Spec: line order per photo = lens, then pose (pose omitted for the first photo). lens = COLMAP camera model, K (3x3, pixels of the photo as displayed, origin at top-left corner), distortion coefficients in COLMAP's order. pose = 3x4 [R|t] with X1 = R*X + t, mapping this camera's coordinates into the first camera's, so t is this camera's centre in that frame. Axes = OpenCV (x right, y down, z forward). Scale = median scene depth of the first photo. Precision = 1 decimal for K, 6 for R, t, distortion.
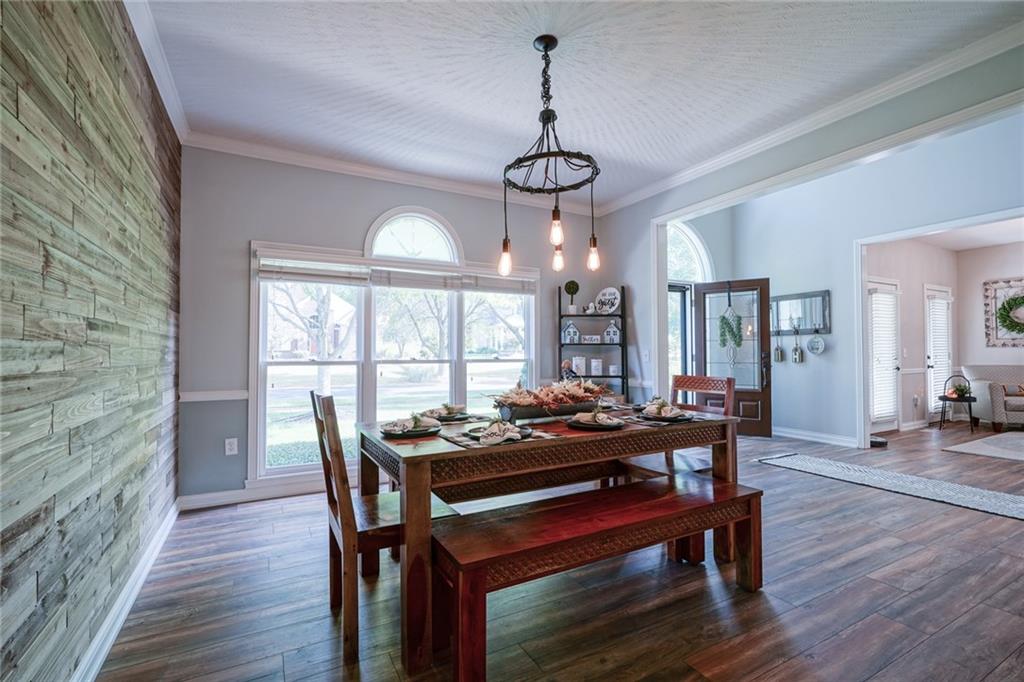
lens RADIAL K [[462.5, 0, 509.8], [0, 462.5, 345.9], [0, 0, 1]] dist [-0.011240, 0.004810]
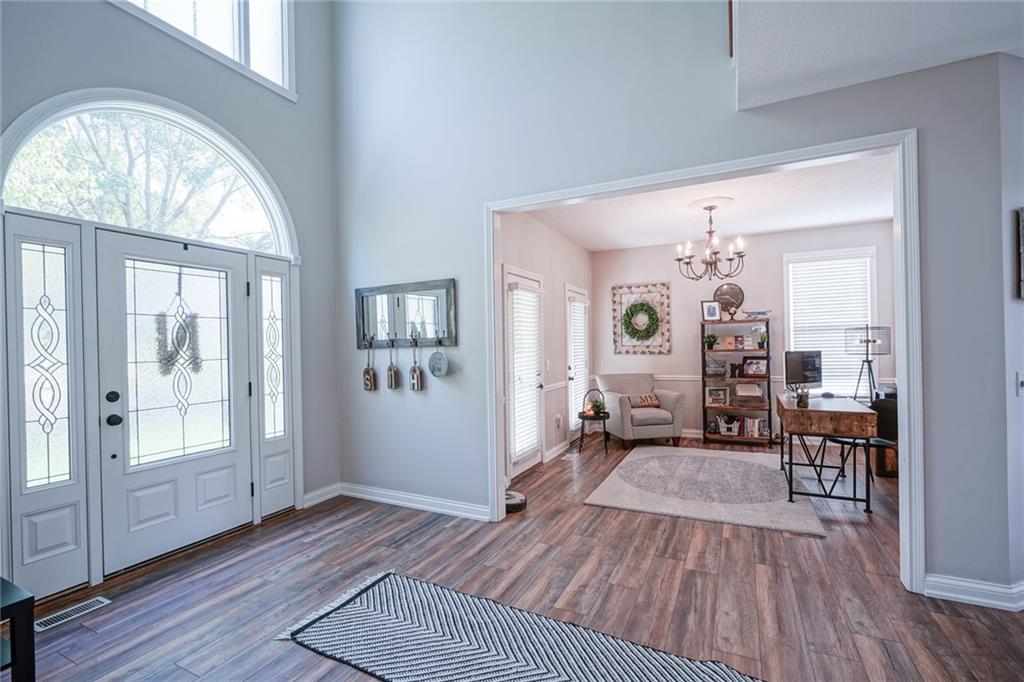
lens RADIAL K [[462.5, 0, 509.8], [0, 462.5, 345.9], [0, 0, 1]] dist [-0.011240, 0.004810]
pose [[0.818776, -0.009297, 0.574038, 0.448808], [0.002750, 0.999921, 0.012272, -0.040820], [-0.574107, -0.008470, 0.818737, 0.494867]]
